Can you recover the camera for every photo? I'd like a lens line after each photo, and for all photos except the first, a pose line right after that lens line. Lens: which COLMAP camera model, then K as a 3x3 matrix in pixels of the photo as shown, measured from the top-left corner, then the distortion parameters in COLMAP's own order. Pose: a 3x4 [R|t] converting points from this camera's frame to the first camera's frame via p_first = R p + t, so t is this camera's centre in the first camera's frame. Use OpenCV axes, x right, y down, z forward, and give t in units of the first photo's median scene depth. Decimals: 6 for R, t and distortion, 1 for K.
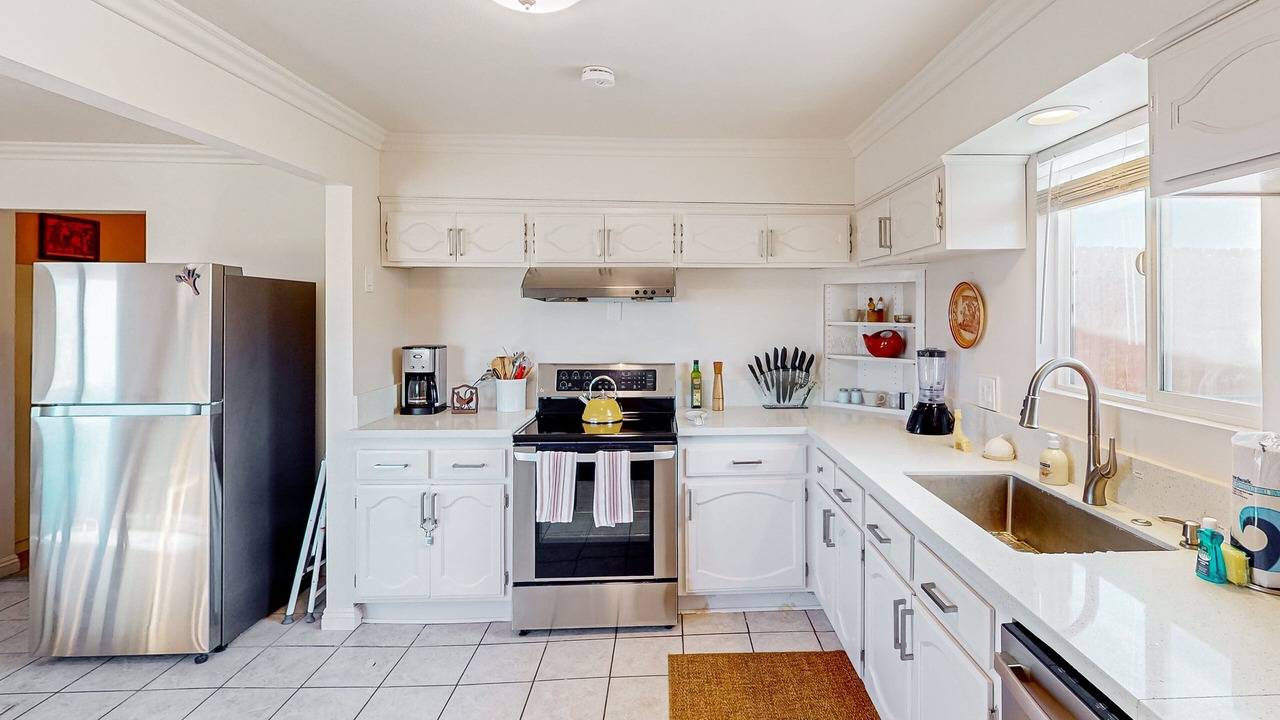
lens RADIAL K [[609.4, 0, 639.8], [0, 609.4, 334.3], [0, 0, 1]] dist [0.000118, 0.000871]
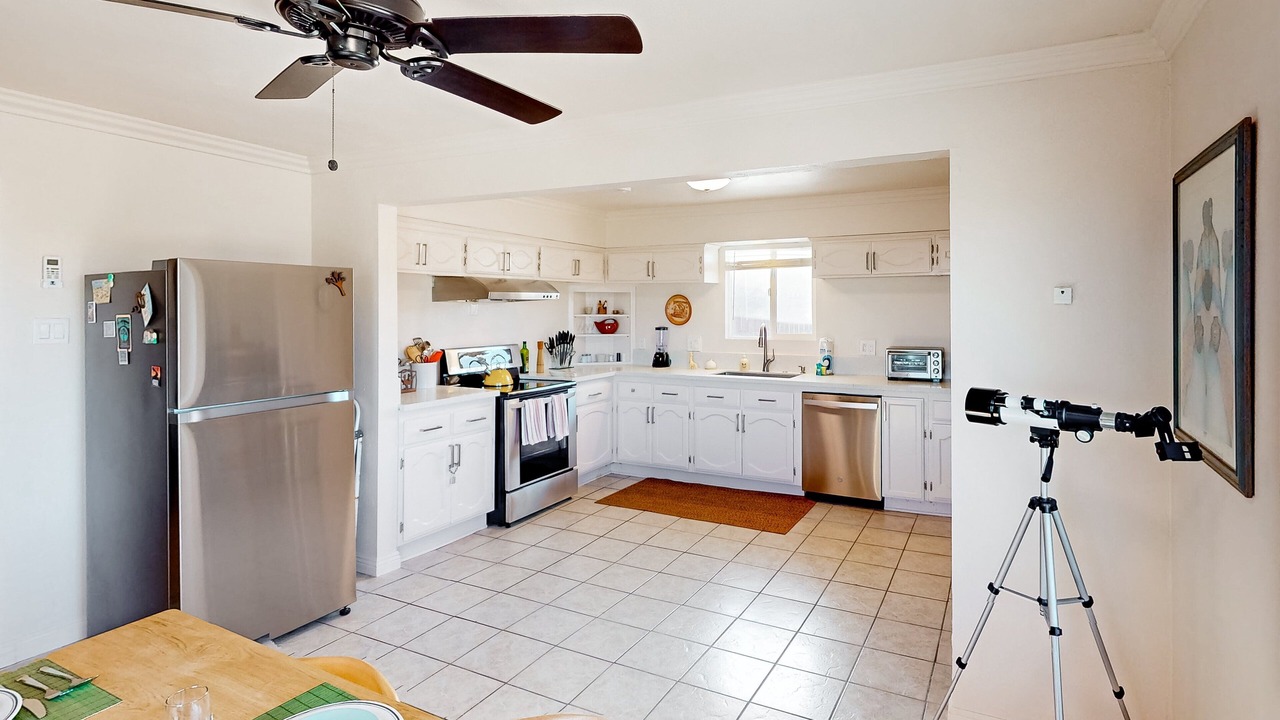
lens RADIAL K [[678.9, 0, 640.0], [0, 678.9, 360.0], [0, 0, 1]] dist [-0.081685, 0.027405]
pose [[0.521278, -0.065799, 0.850847, -1.345707], [0.033097, 0.997832, 0.056889, 0.003912], [-0.852745, -0.001495, 0.522325, -0.124114]]
